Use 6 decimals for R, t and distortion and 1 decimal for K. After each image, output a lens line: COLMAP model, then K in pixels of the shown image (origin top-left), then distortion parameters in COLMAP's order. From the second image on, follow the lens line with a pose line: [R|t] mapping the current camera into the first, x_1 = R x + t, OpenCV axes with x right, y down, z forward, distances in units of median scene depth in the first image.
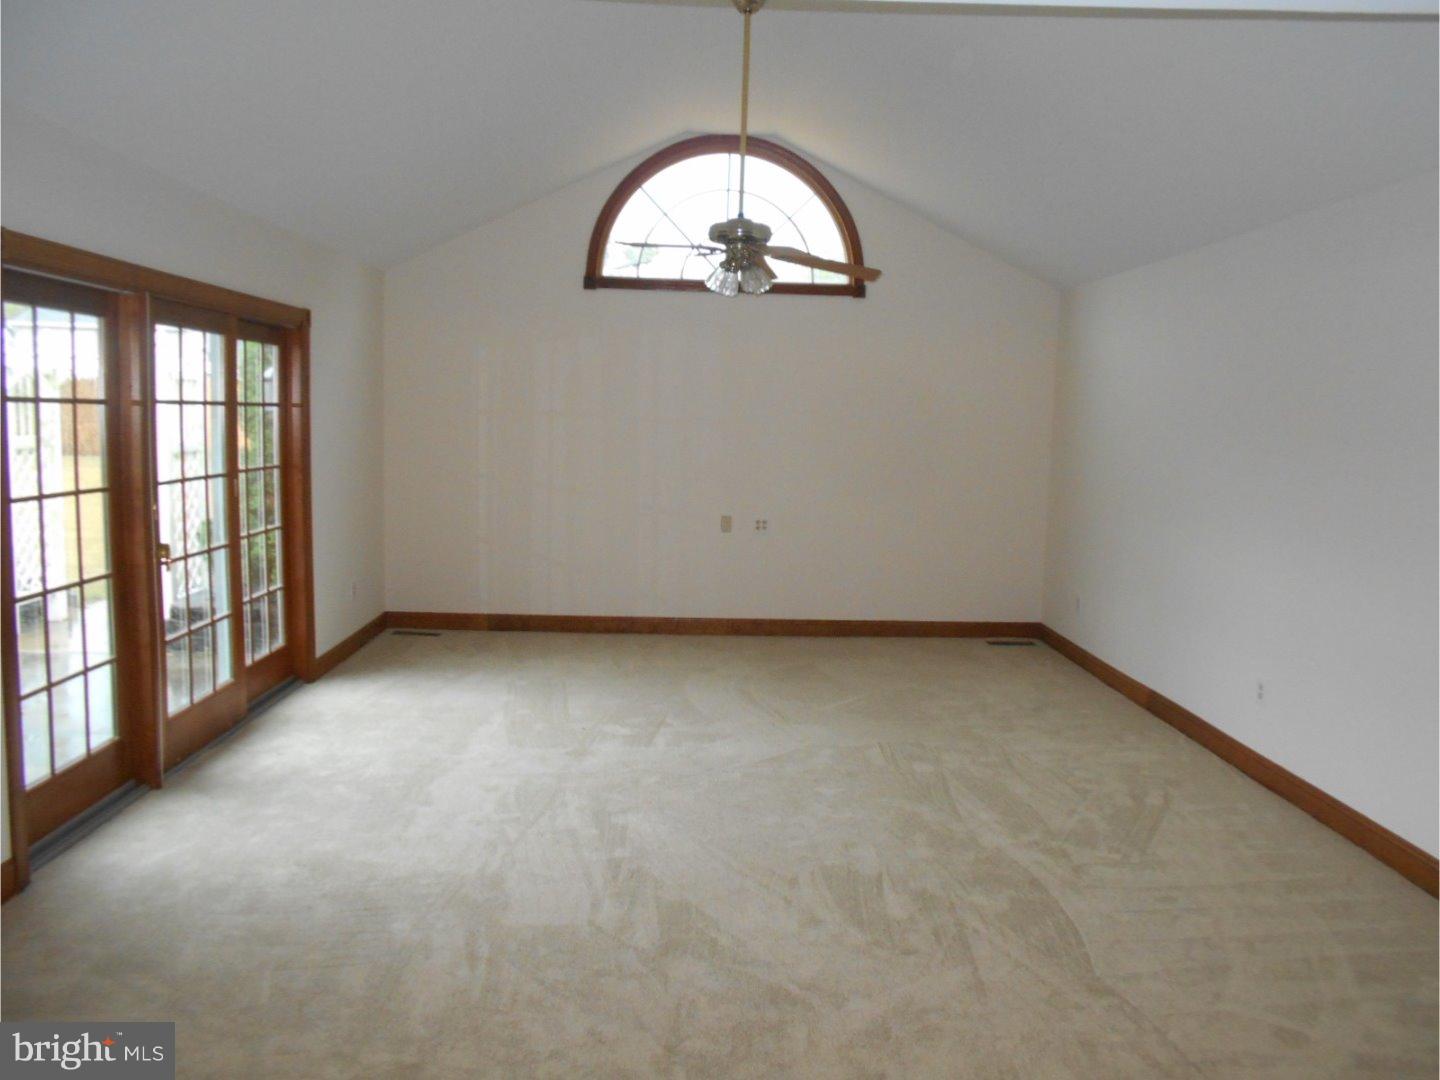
lens RADIAL K [[998.0, 0, 522.8], [0, 998.0, 535.5], [0, 0, 1]] dist [-0.097225, 0.099974]
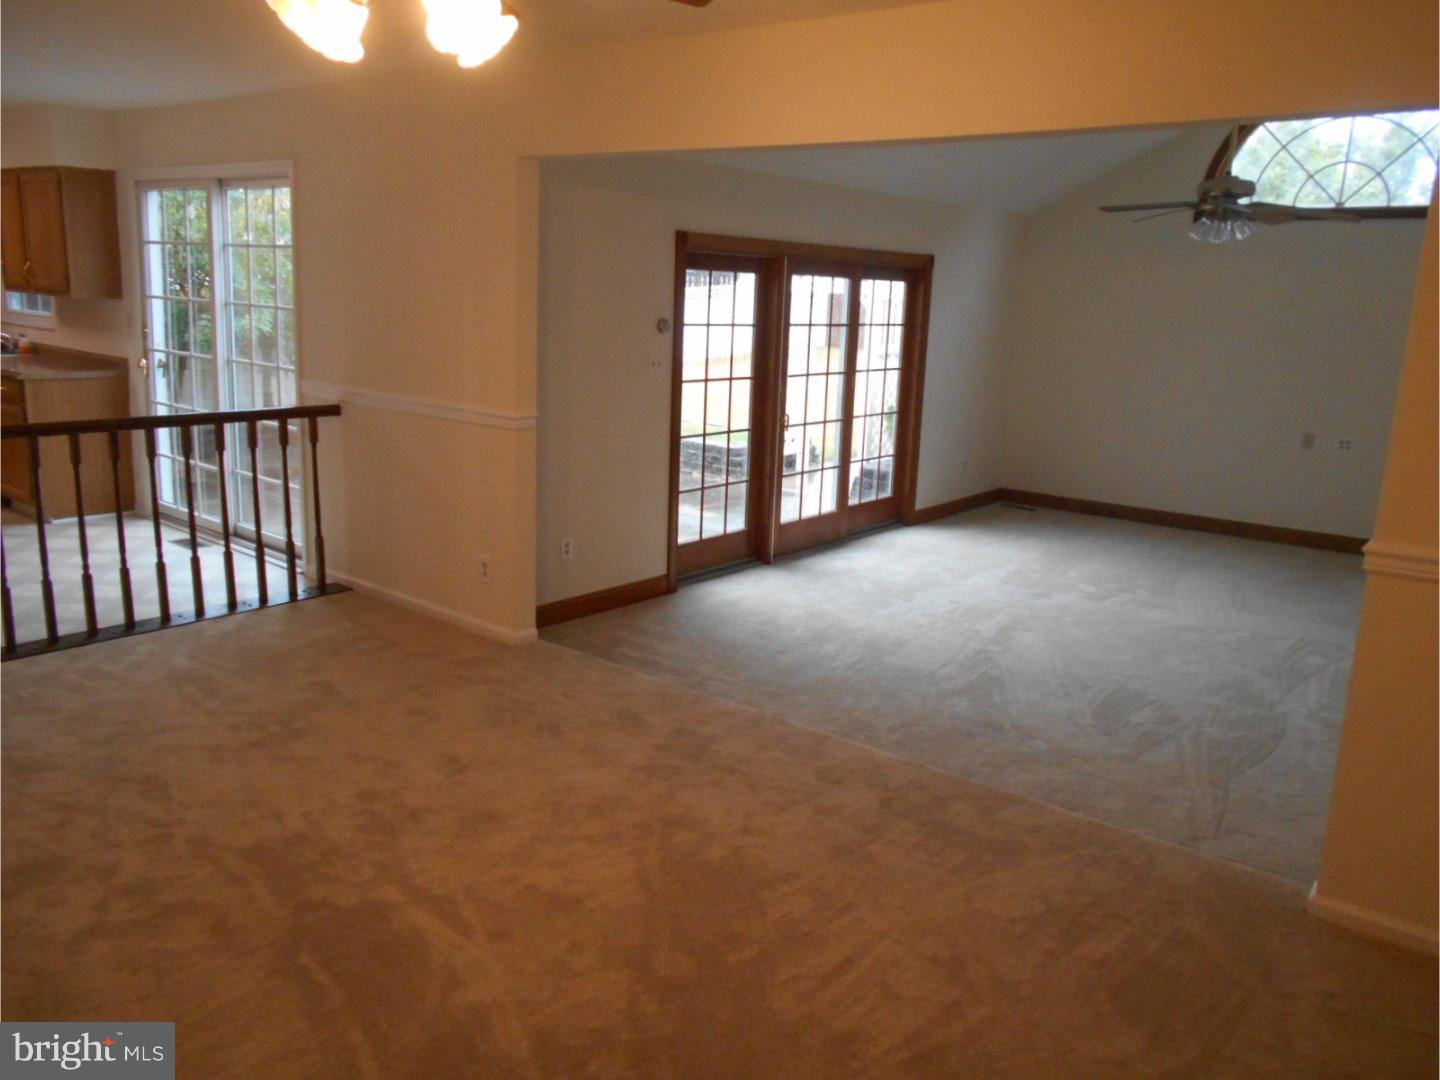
lens RADIAL K [[1137.2, 0, 713.2], [0, 1137.2, 543.7], [0, 0, 1]] dist [-0.011430, 0.008860]
pose [[0.744468, 0.141587, -0.652472, 0.821705], [-0.079941, 0.989128, 0.123430, -0.003080], [0.662855, -0.039731, 0.747693, -0.491491]]
